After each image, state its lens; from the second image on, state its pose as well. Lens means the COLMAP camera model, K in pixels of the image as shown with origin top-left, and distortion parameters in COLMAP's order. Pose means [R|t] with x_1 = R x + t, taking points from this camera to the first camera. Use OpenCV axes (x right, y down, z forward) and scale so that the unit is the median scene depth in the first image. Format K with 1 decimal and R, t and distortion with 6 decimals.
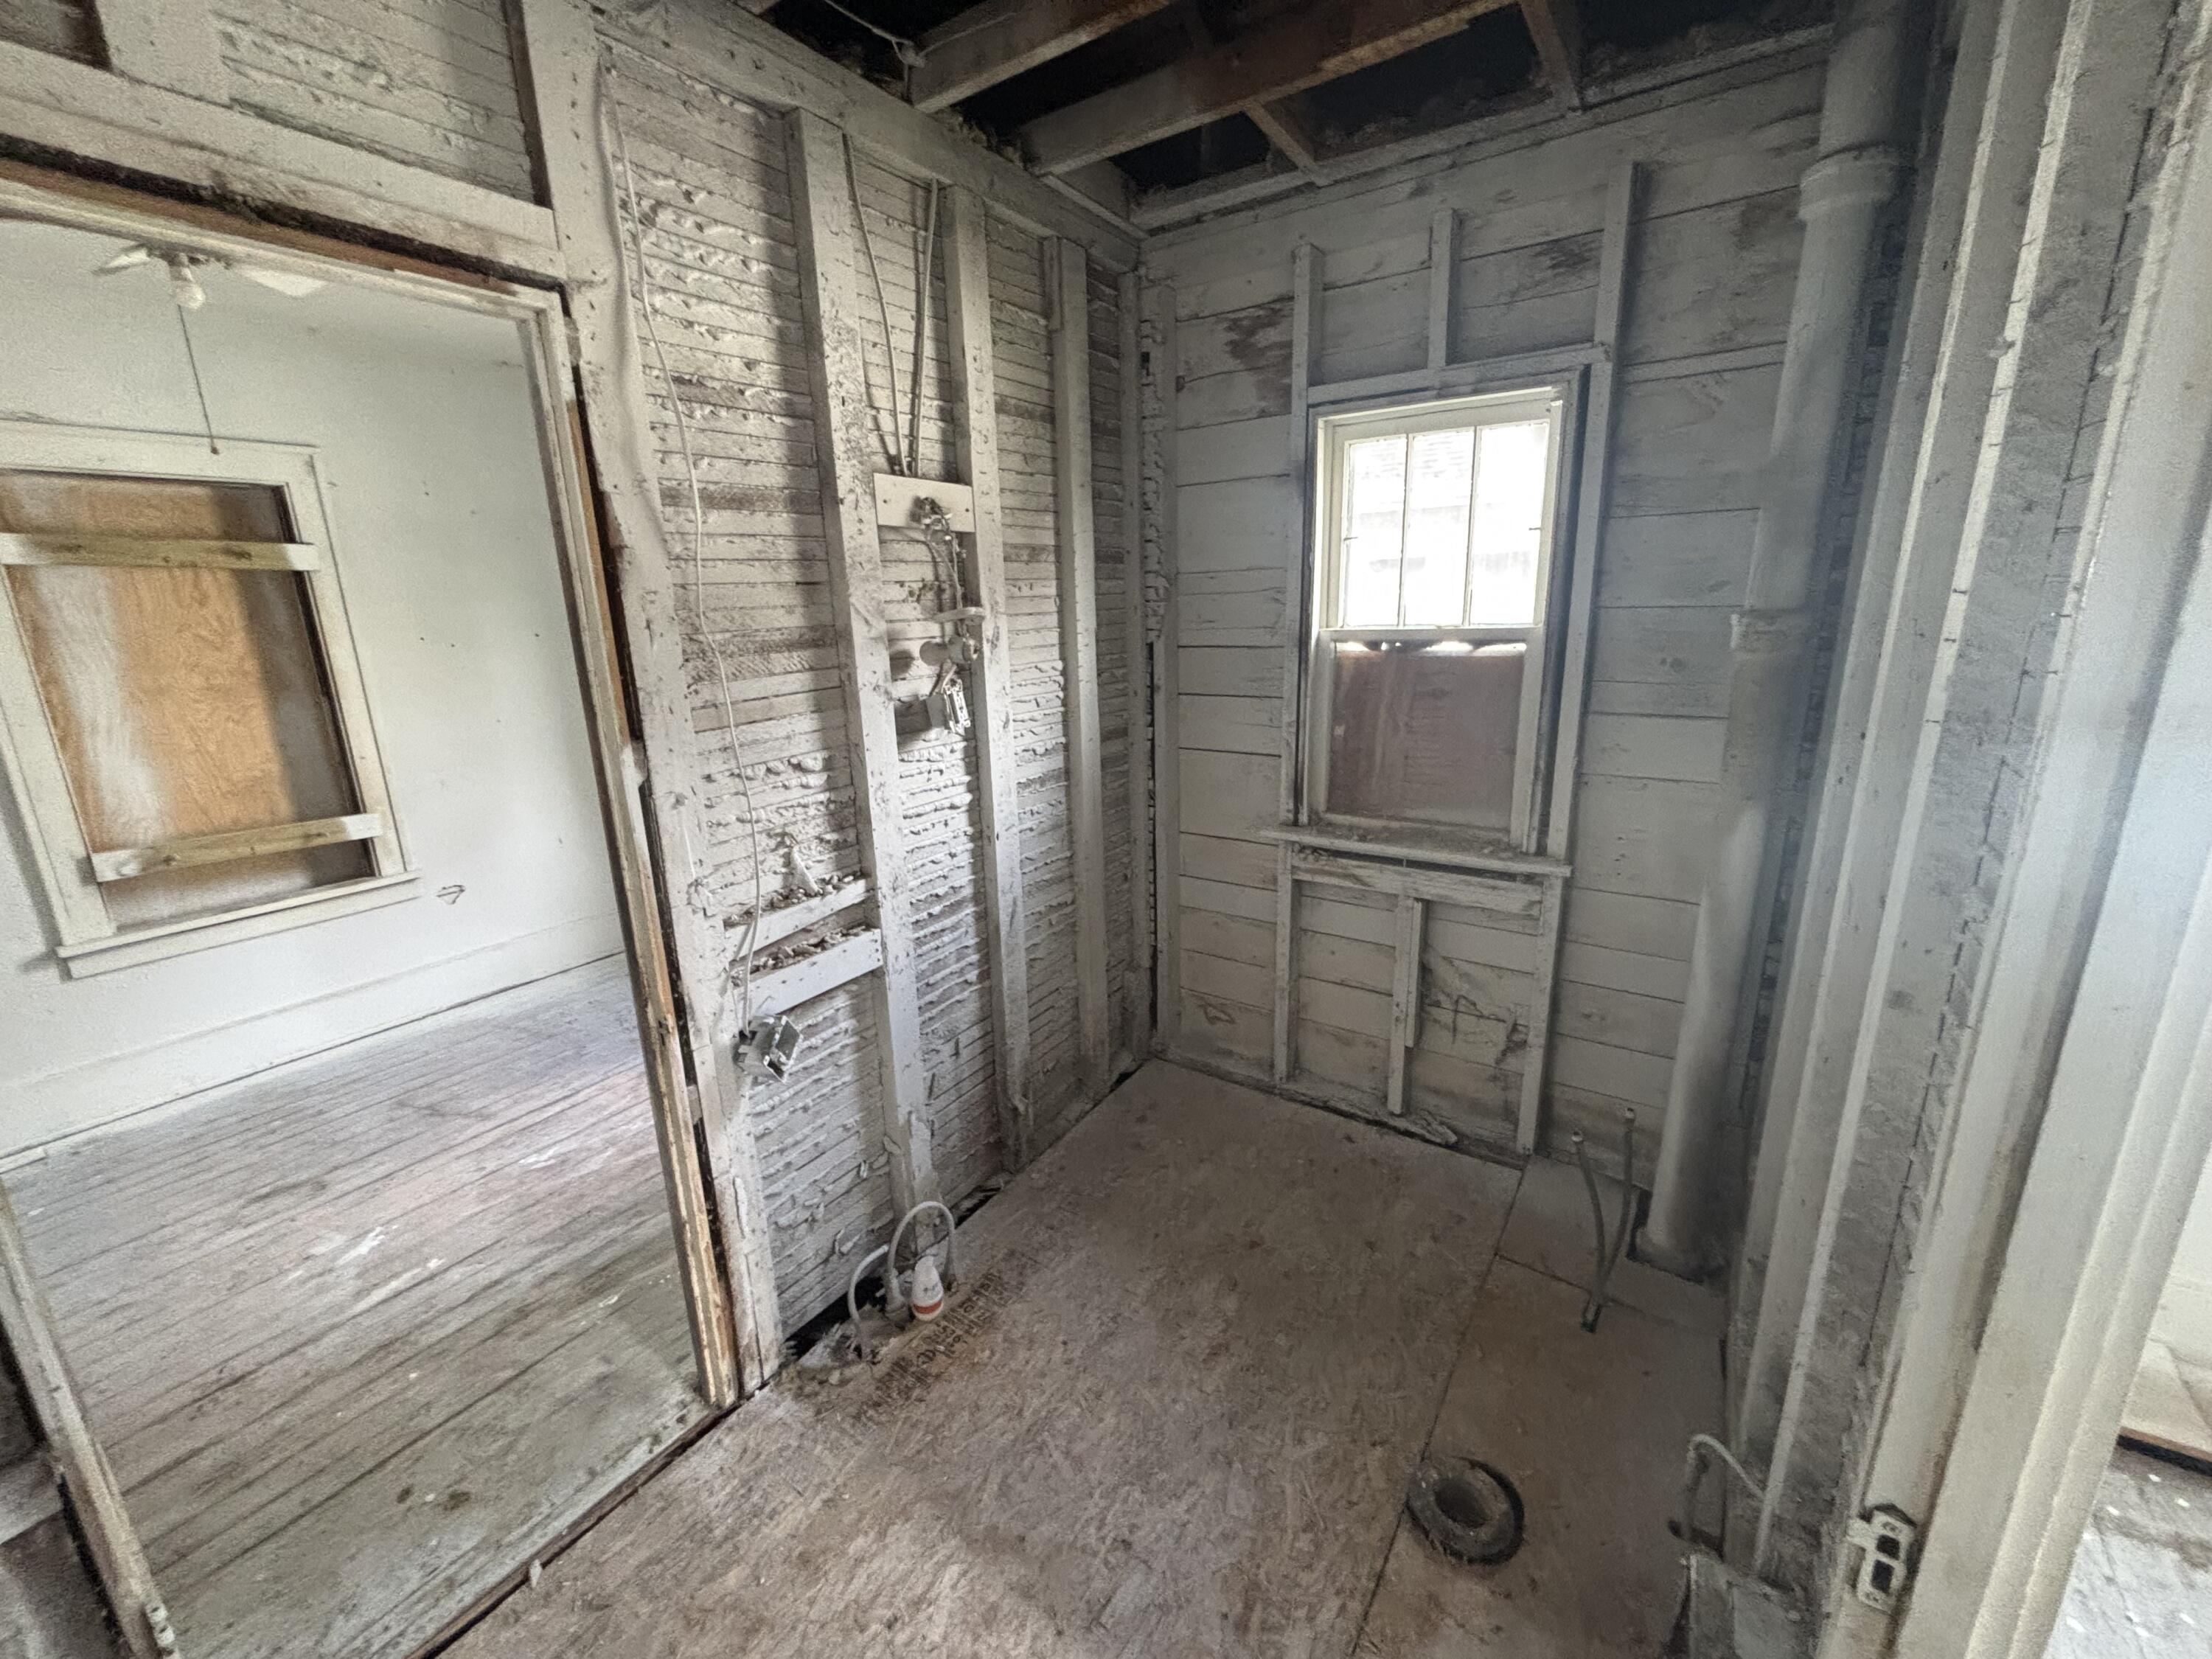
lens RADIAL K [[885.5, 0, 1112.5], [0, 885.5, 821.7], [0, 0, 1]] dist [-0.004012, 0.000021]
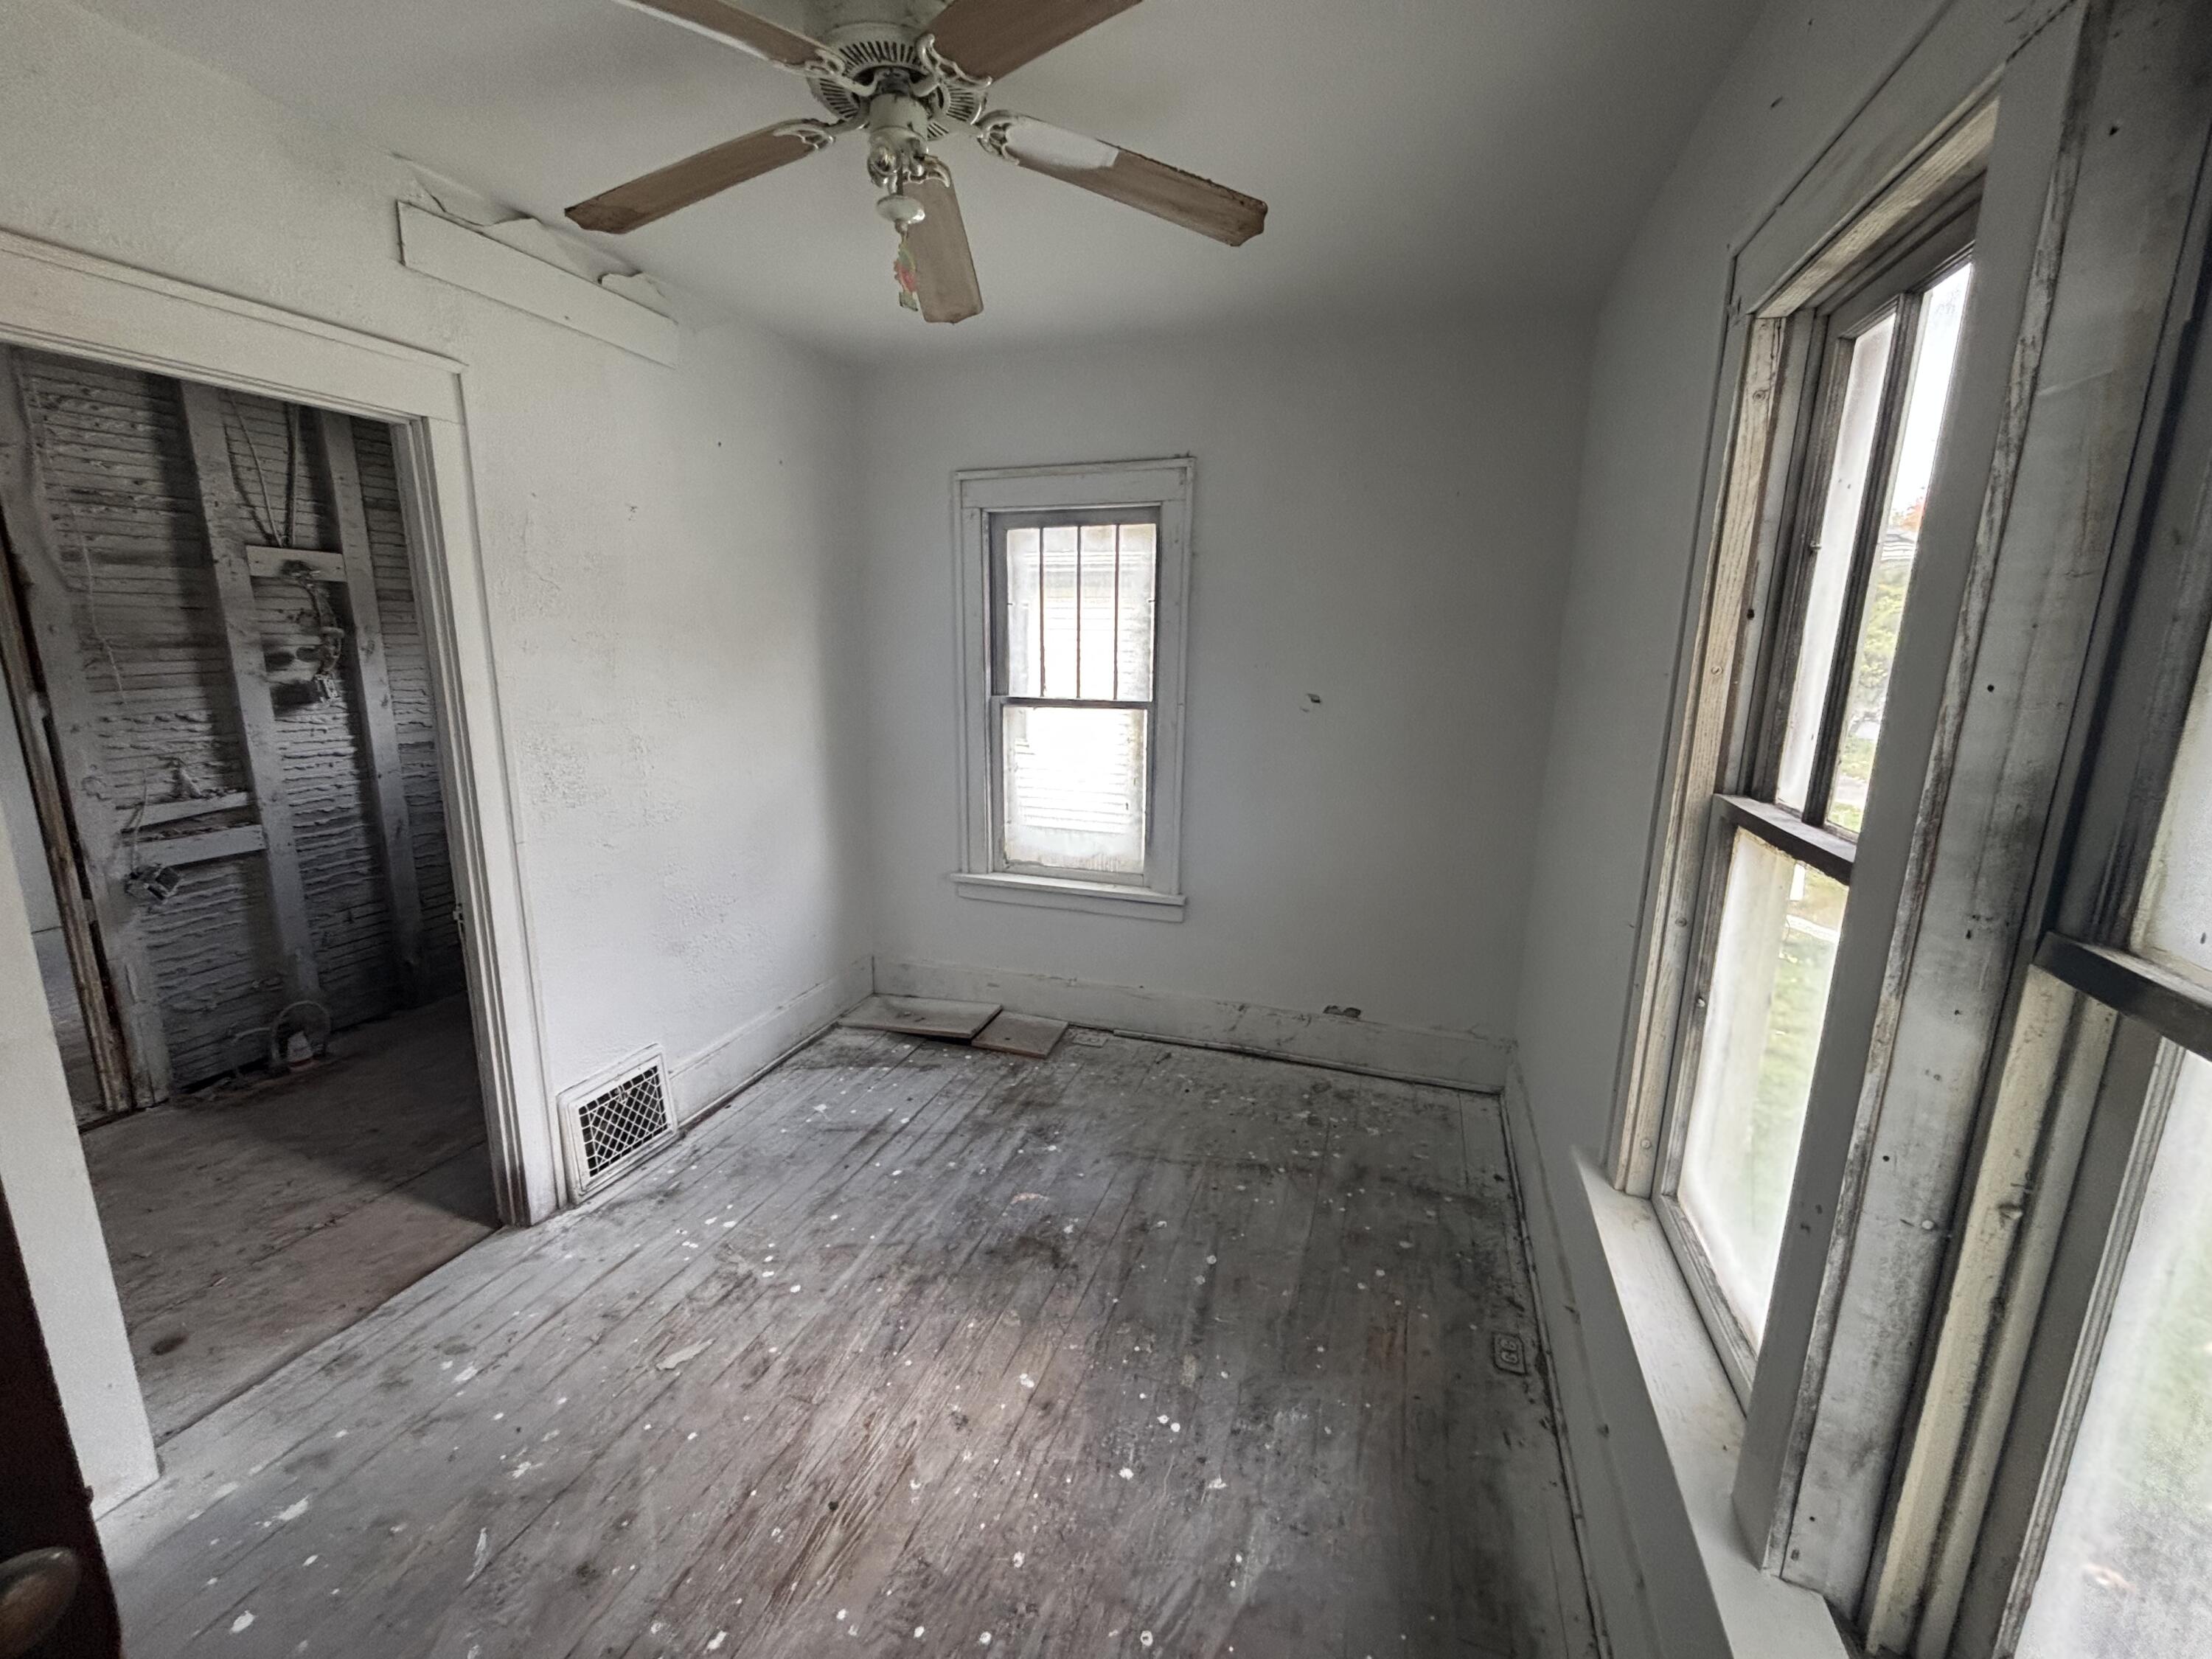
lens RADIAL K [[885.5, 0, 1120.7], [0, 885.5, 822.4], [0, 0, 1]] dist [-0.004012, 0.000021]
pose [[0.957767, -0.016443, 0.287076, 0.732896], [0.029283, 0.998751, -0.040493, 0.217588], [-0.286051, 0.047189, 0.957052, -0.925510]]
